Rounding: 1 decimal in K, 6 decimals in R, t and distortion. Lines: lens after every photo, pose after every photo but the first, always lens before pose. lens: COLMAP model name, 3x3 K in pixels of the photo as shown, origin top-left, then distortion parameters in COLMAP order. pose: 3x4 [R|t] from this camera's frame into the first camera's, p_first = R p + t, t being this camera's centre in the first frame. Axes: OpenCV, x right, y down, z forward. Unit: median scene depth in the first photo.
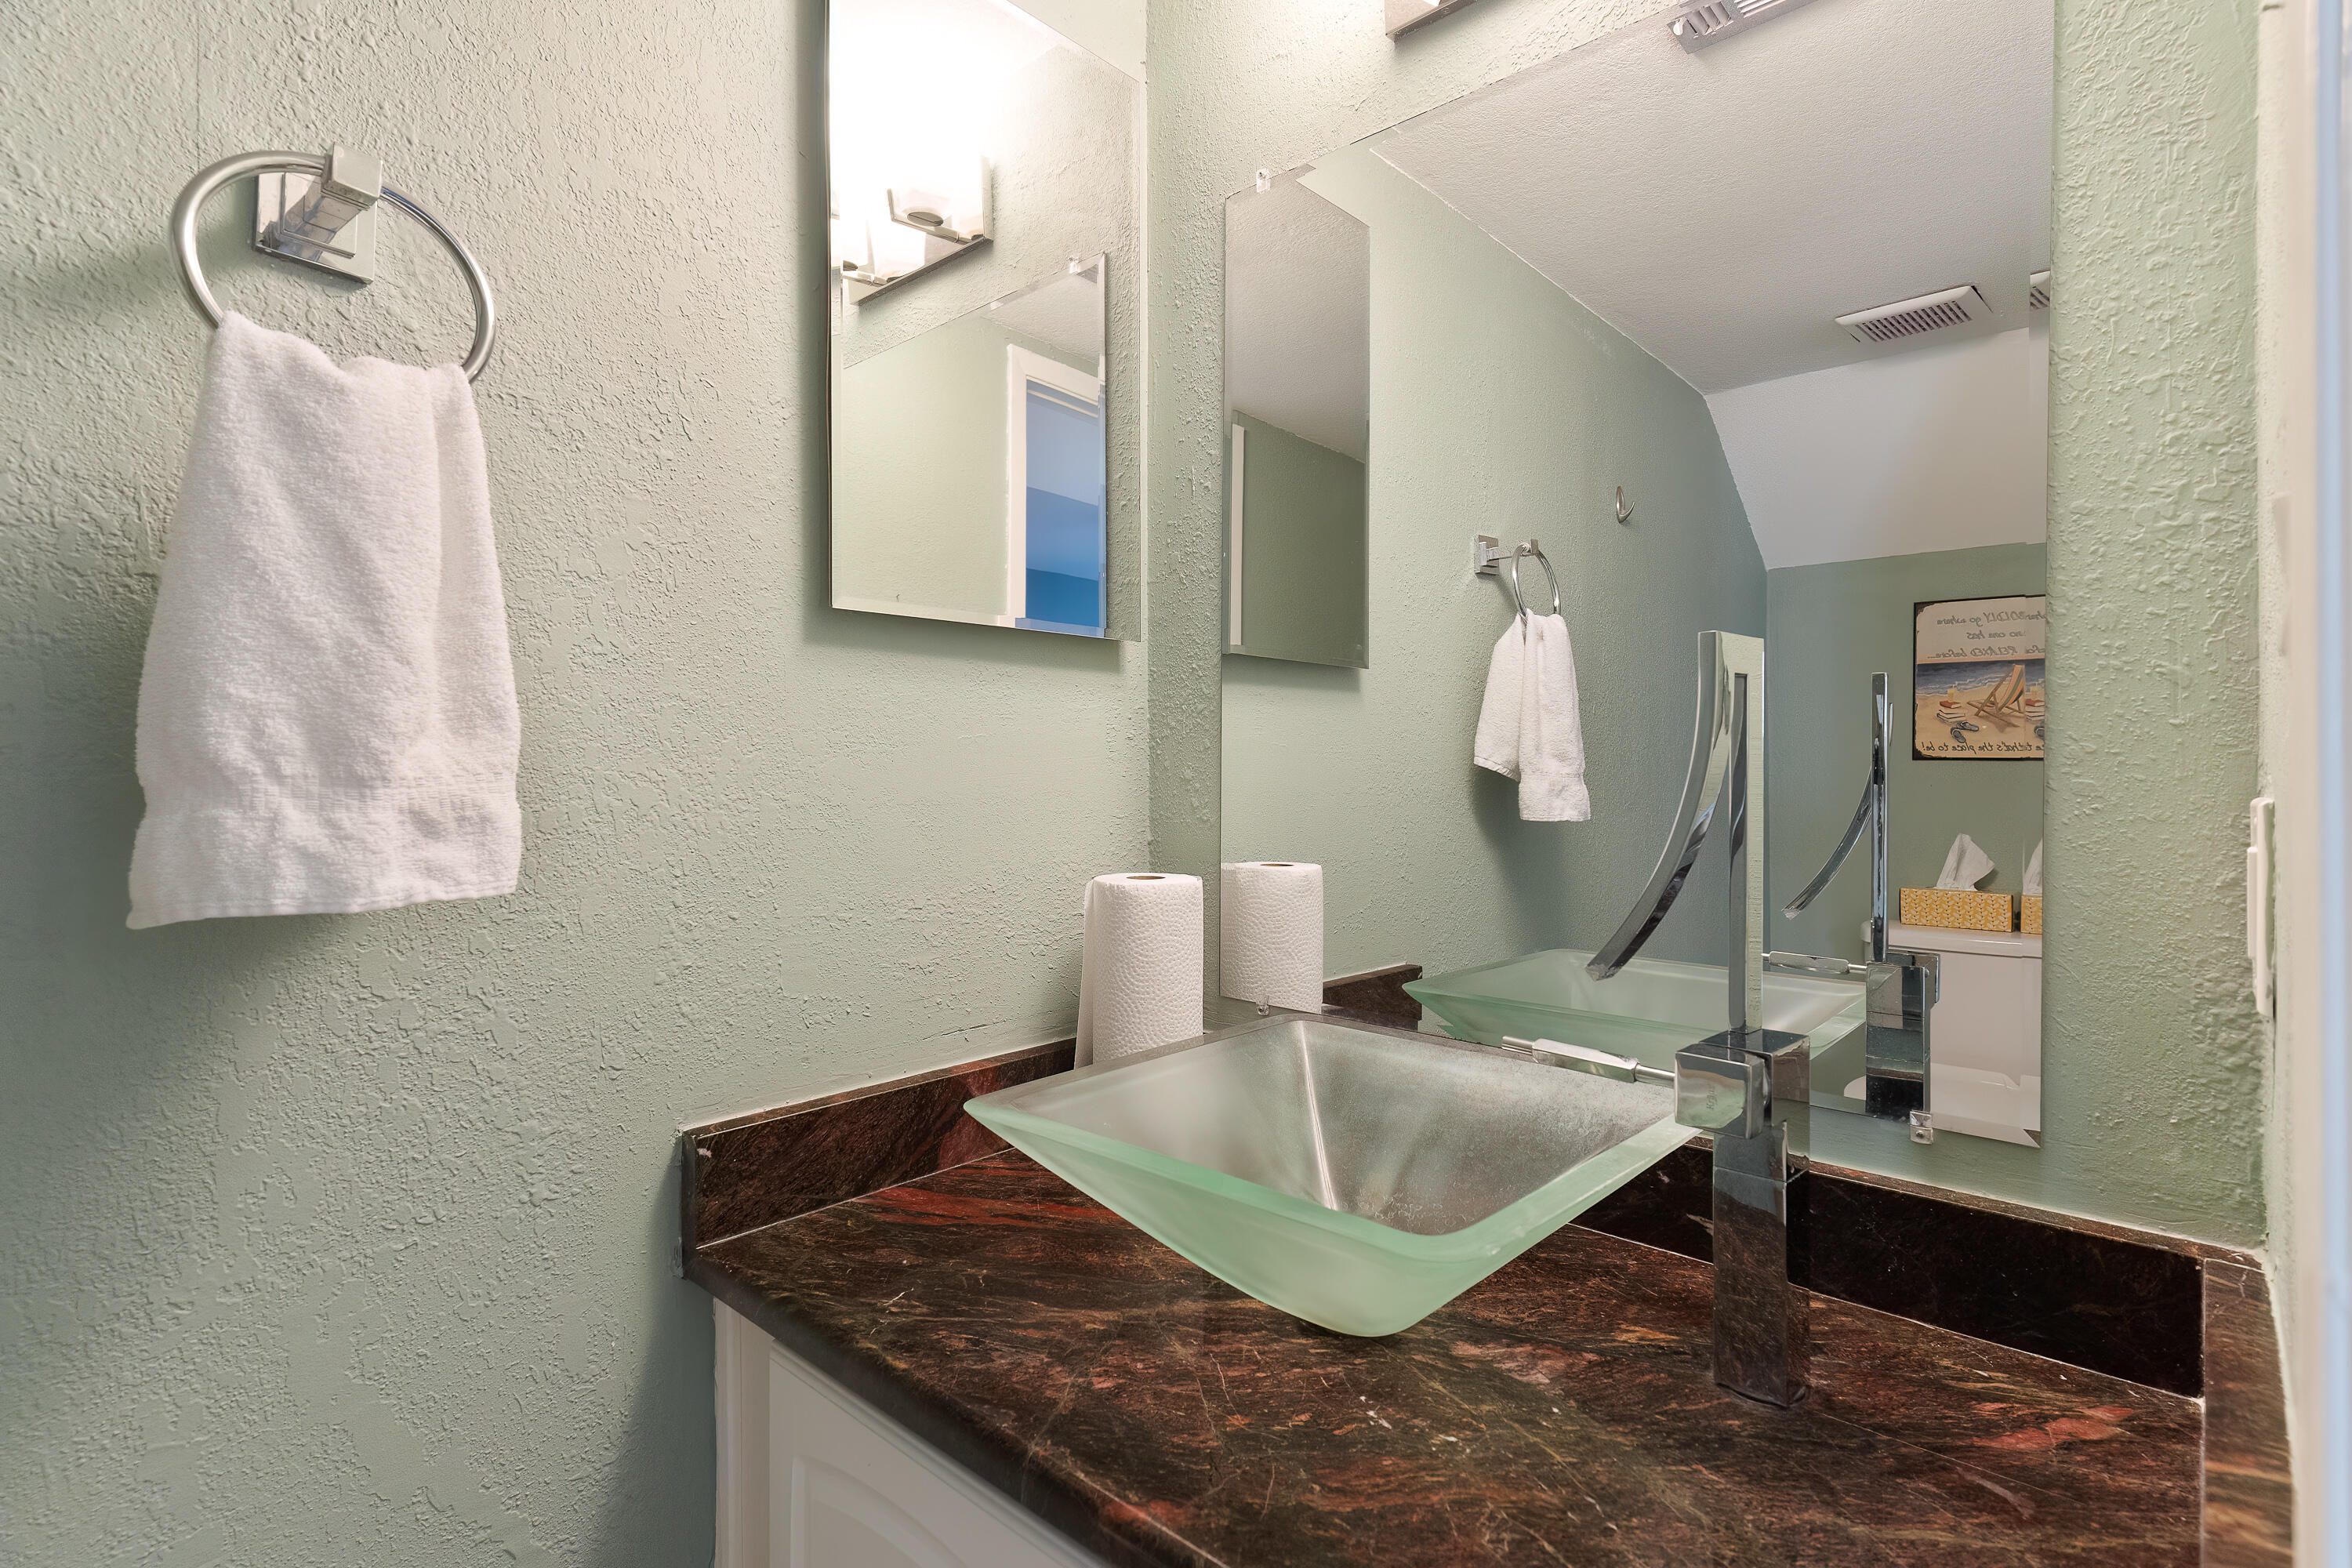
lens RADIAL K [[1170.4, 0, 1180.9], [0, 1170.4, 752.9], [0, 0, 1]] dist [0.002862, -0.000204]
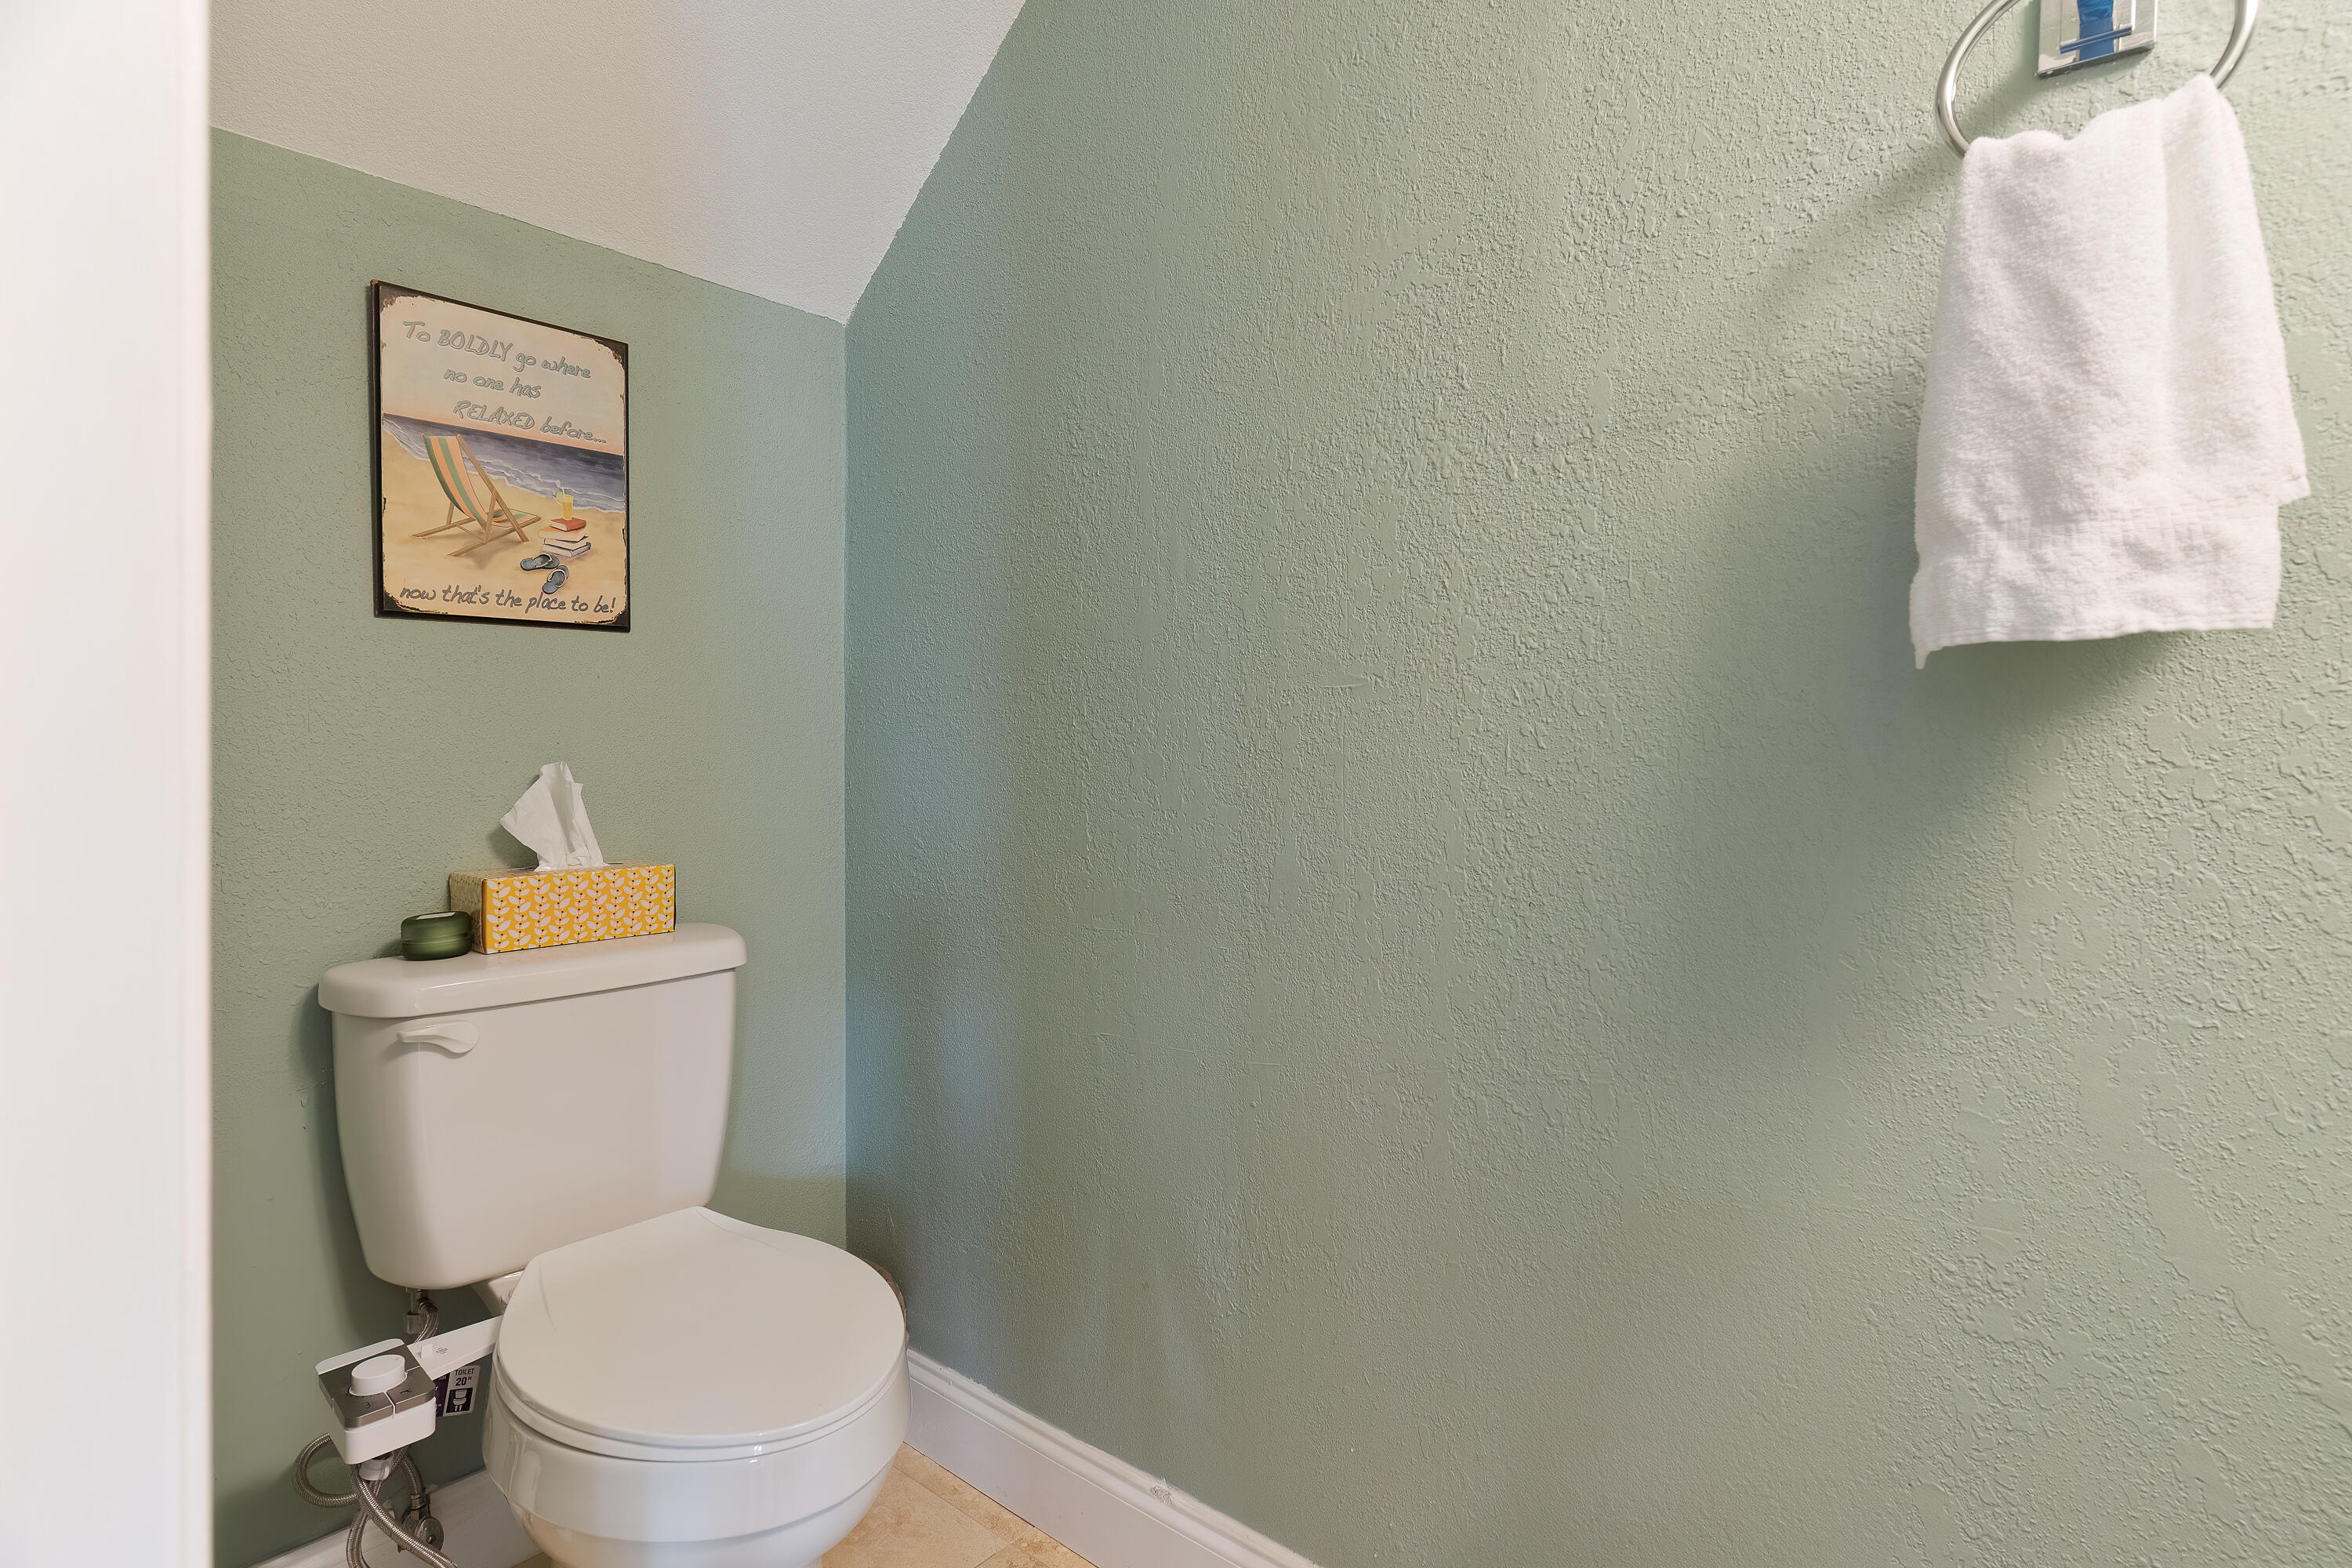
lens RADIAL K [[1170.4, 0, 1180.9], [0, 1170.4, 752.9], [0, 0, 1]] dist [0.002862, -0.000204]
pose [[0.016095, -0.010100, -0.999819, 0.336913], [0.011701, 0.999882, -0.009912, 0.235993], [0.999802, -0.011539, 0.016212, 0.183159]]
